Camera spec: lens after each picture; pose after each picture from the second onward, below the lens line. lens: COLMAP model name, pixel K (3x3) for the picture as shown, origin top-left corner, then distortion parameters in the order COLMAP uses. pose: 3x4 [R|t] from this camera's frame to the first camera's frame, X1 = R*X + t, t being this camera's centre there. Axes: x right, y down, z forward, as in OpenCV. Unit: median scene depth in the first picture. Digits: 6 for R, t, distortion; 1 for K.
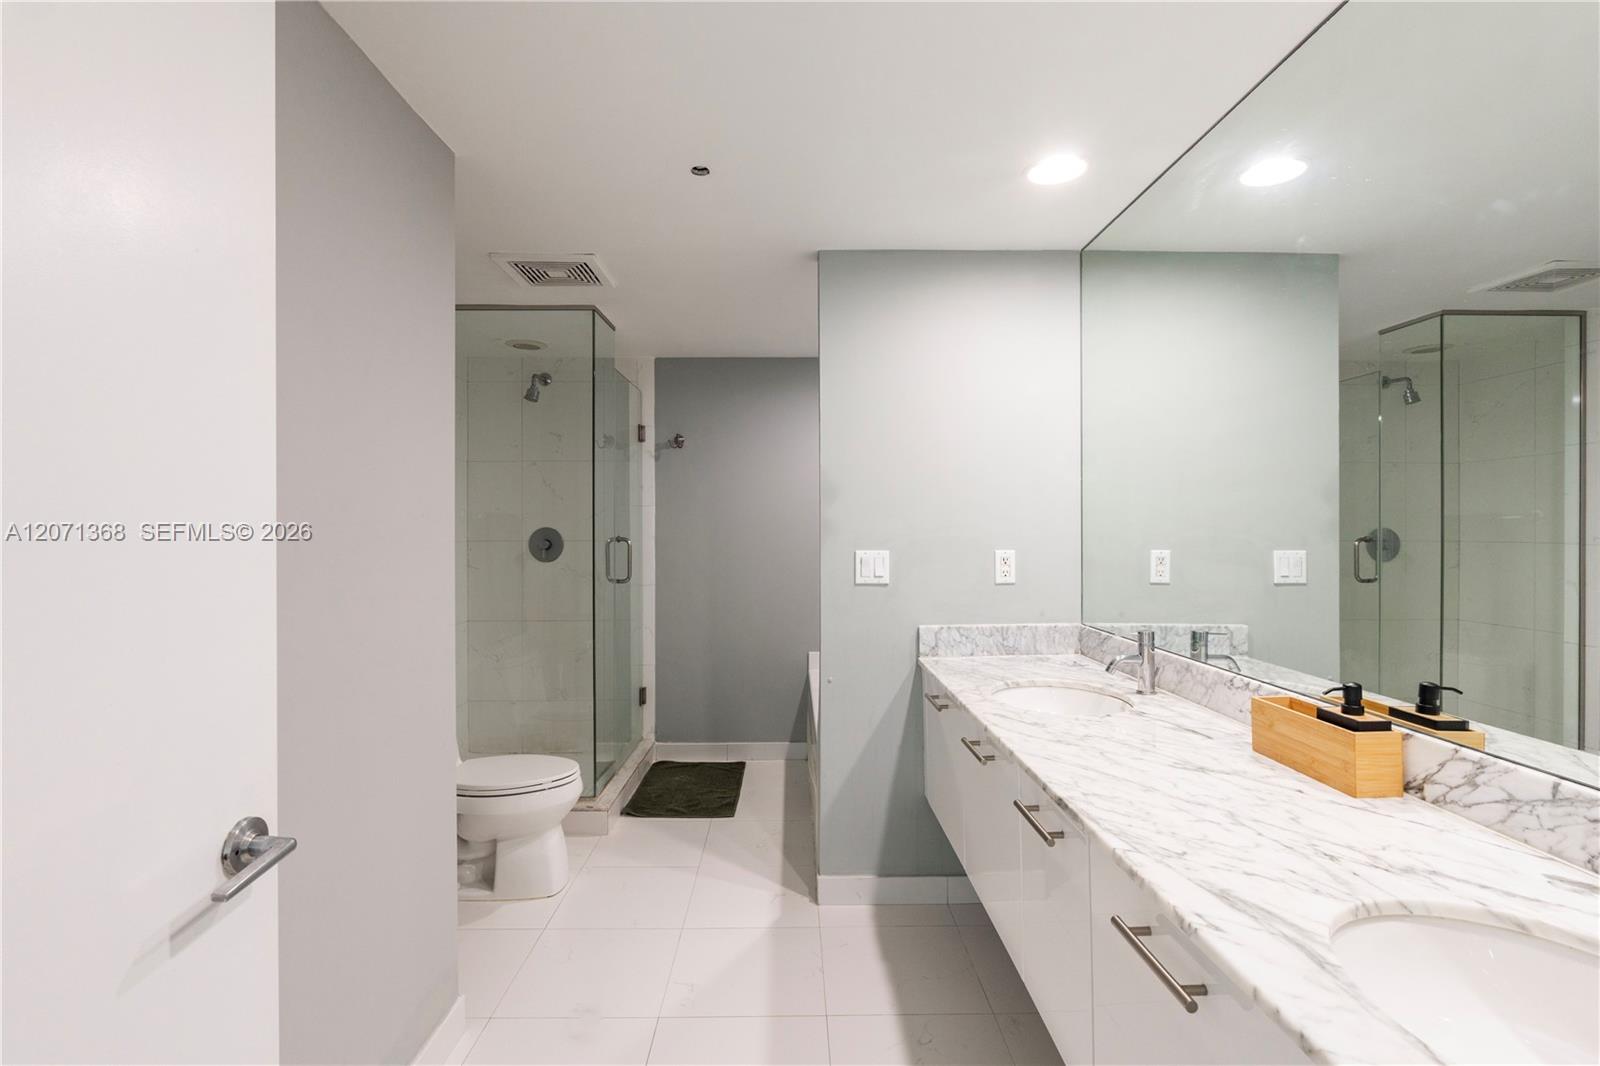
lens RADIAL K [[767.4, 0, 807.2], [0, 767.4, 530.5], [0, 0, 1]] dist [-0.005943, -0.000224]
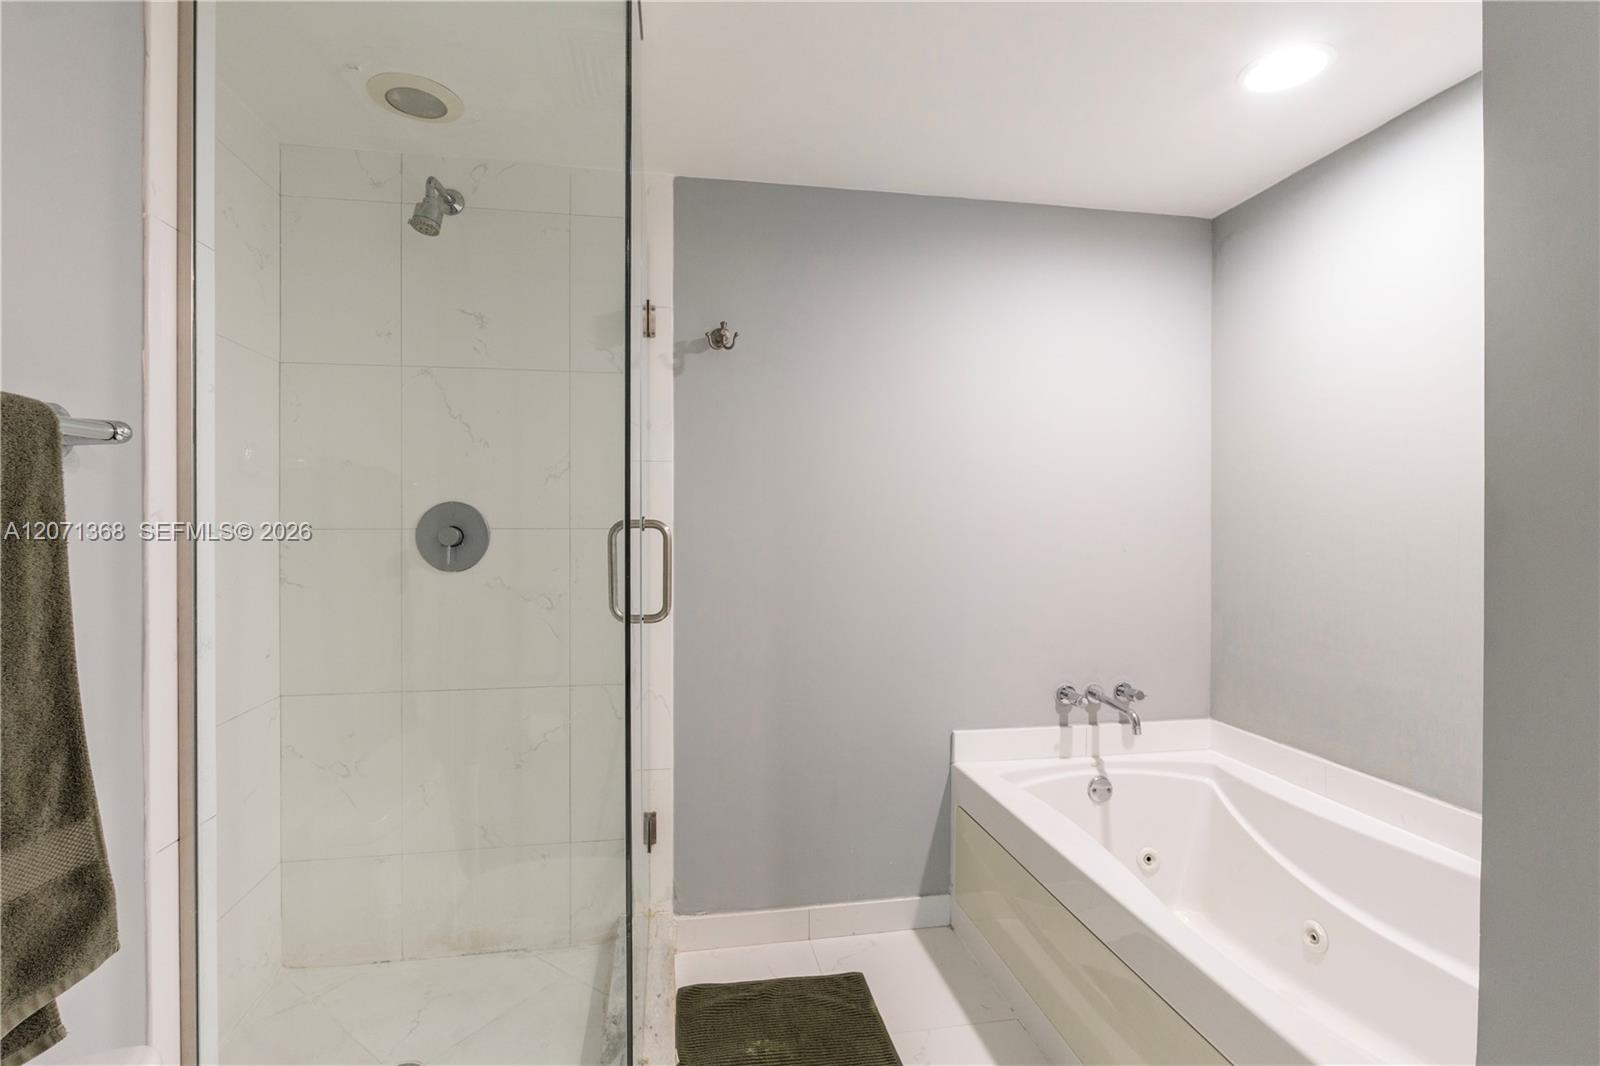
lens RADIAL K [[767.4, 0, 807.2], [0, 767.4, 530.5], [0, 0, 1]] dist [-0.005943, -0.000224]
pose [[0.988605, 0.002510, 0.150512, -0.187720], [-0.003125, 0.999988, 0.003851, 0.012119], [-0.150501, -0.004277, 0.988601, 0.473904]]
